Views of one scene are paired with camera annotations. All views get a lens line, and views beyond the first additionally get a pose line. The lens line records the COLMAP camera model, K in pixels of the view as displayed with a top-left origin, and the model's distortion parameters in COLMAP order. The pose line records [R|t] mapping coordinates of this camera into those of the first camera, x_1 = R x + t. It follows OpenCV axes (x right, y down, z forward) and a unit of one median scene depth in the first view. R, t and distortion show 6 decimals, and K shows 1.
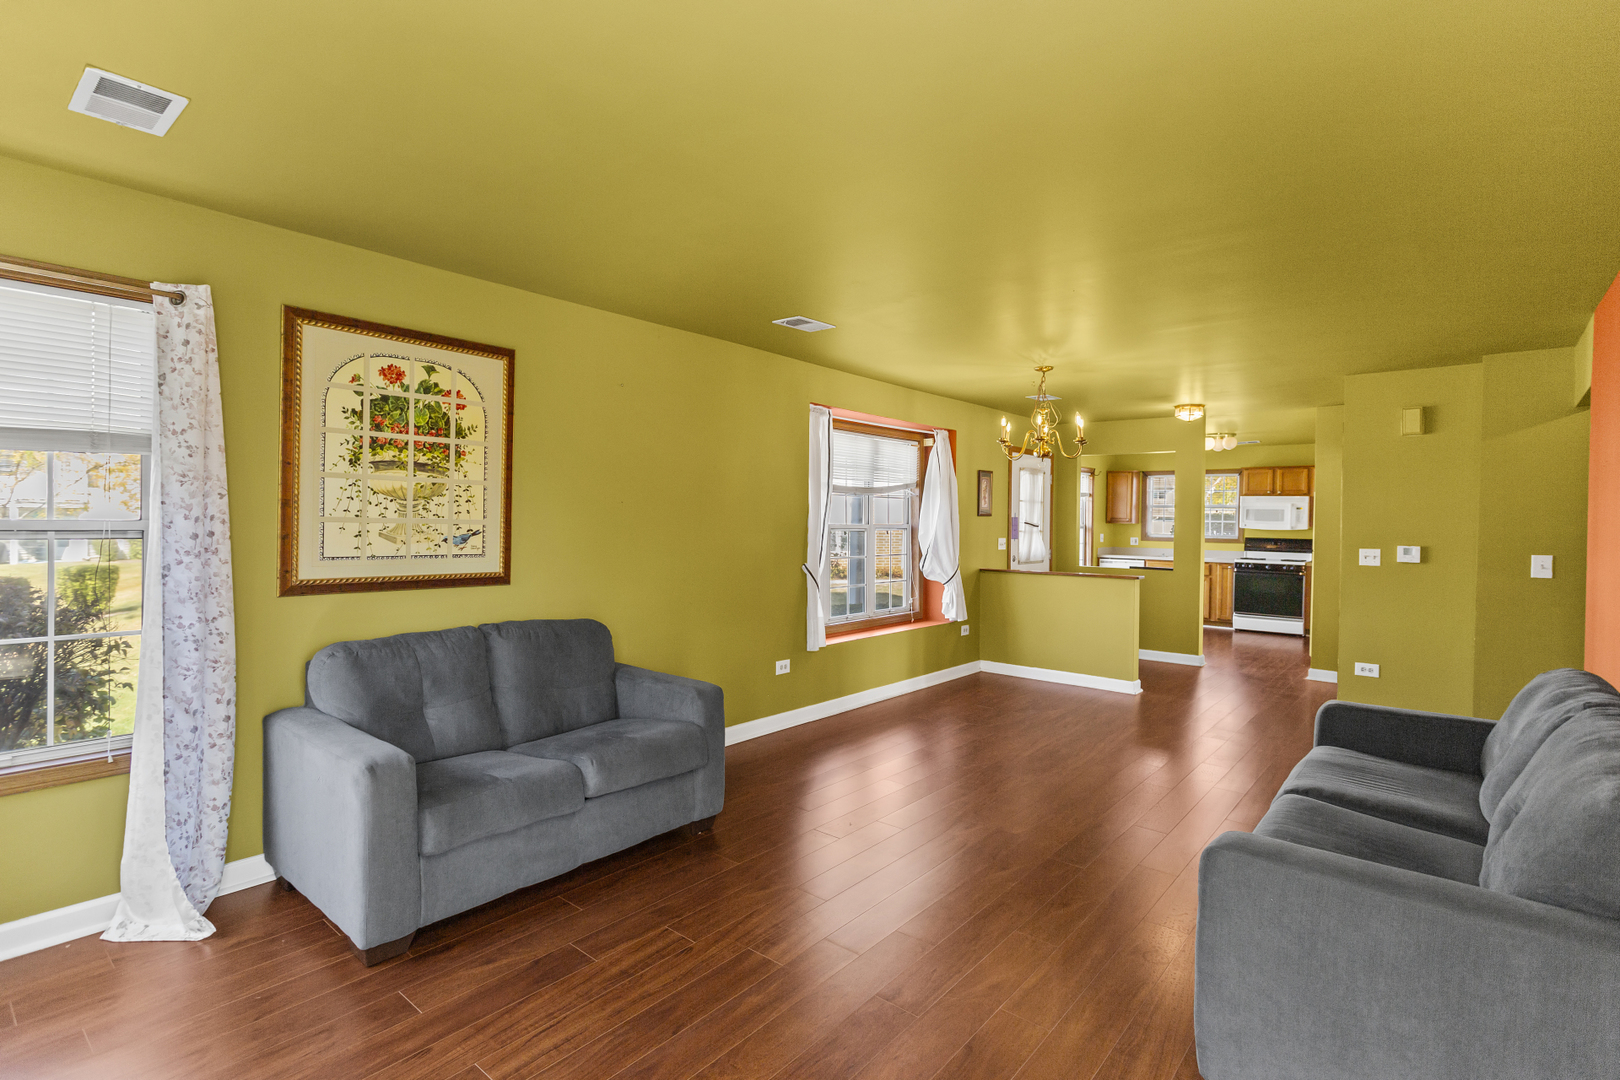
lens RADIAL K [[780.0, 0, 803.5], [0, 780.0, 531.5], [0, 0, 1]] dist [-0.000307, 0.000003]
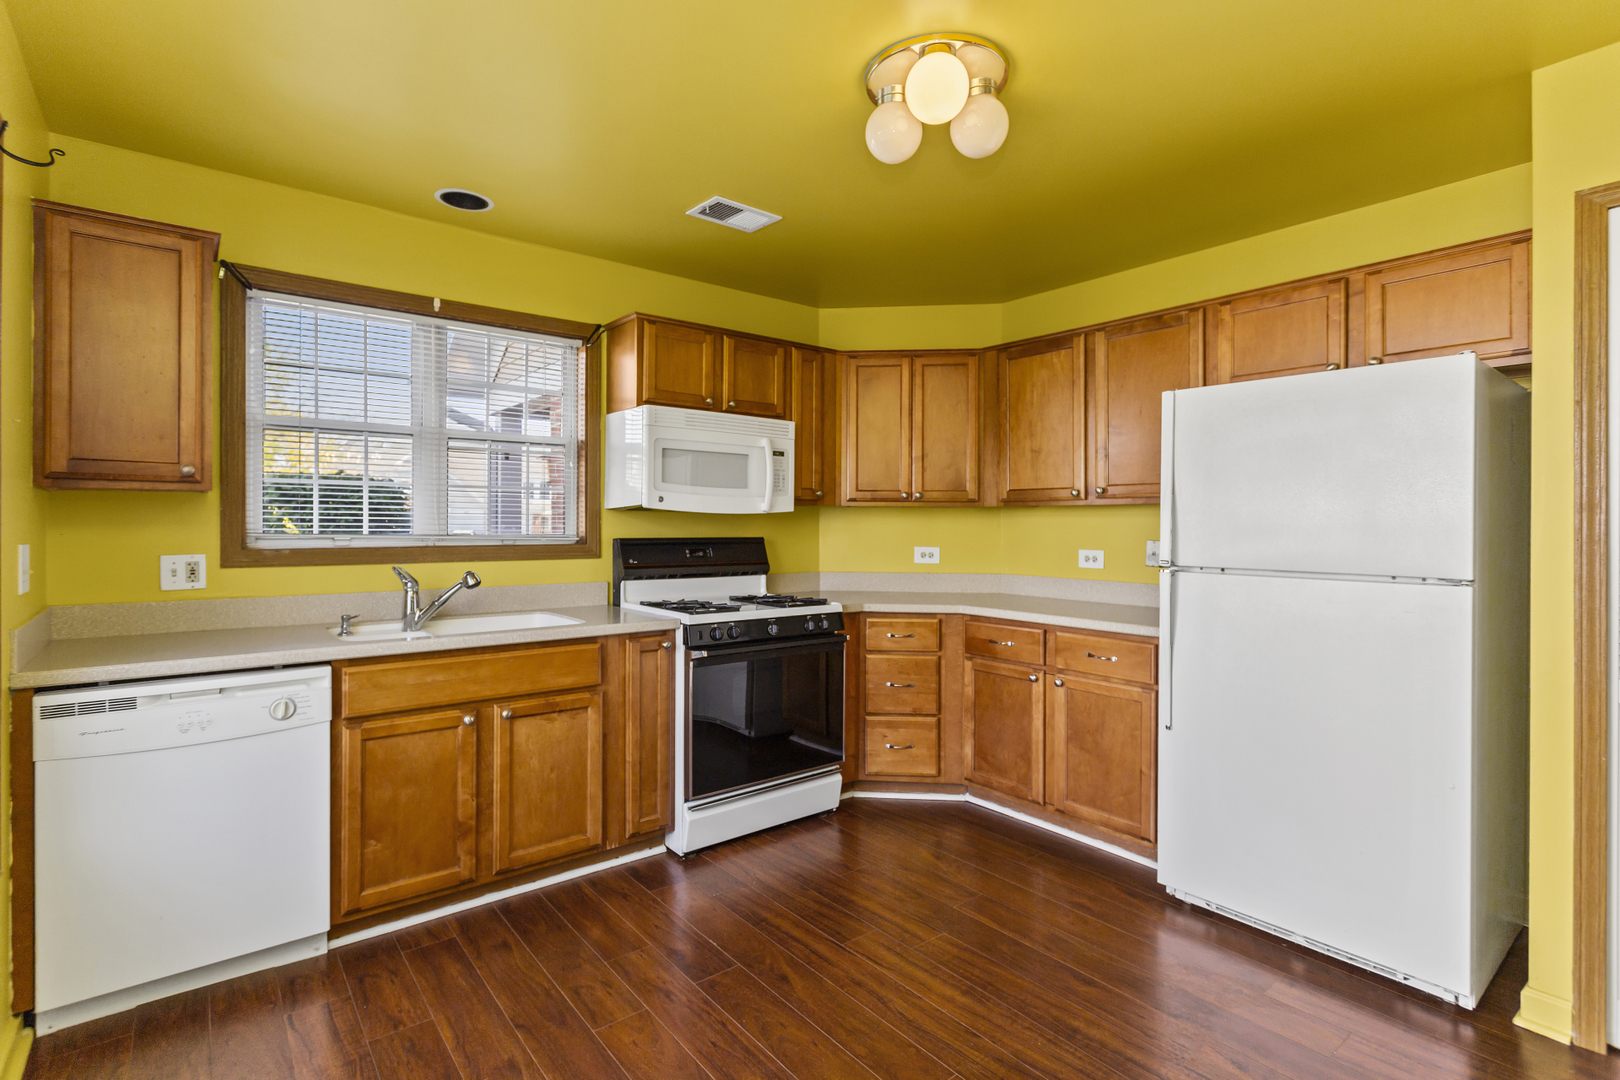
lens RADIAL K [[780.0, 0, 803.3], [0, 780.0, 526.3], [0, 0, 1]] dist [-0.000307, 0.000003]
pose [[0.213259, -0.015378, 0.976875, 0.279228], [0.015898, 0.999798, 0.012268, -0.000477], [-0.976866, 0.012914, 0.213461, 0.892276]]
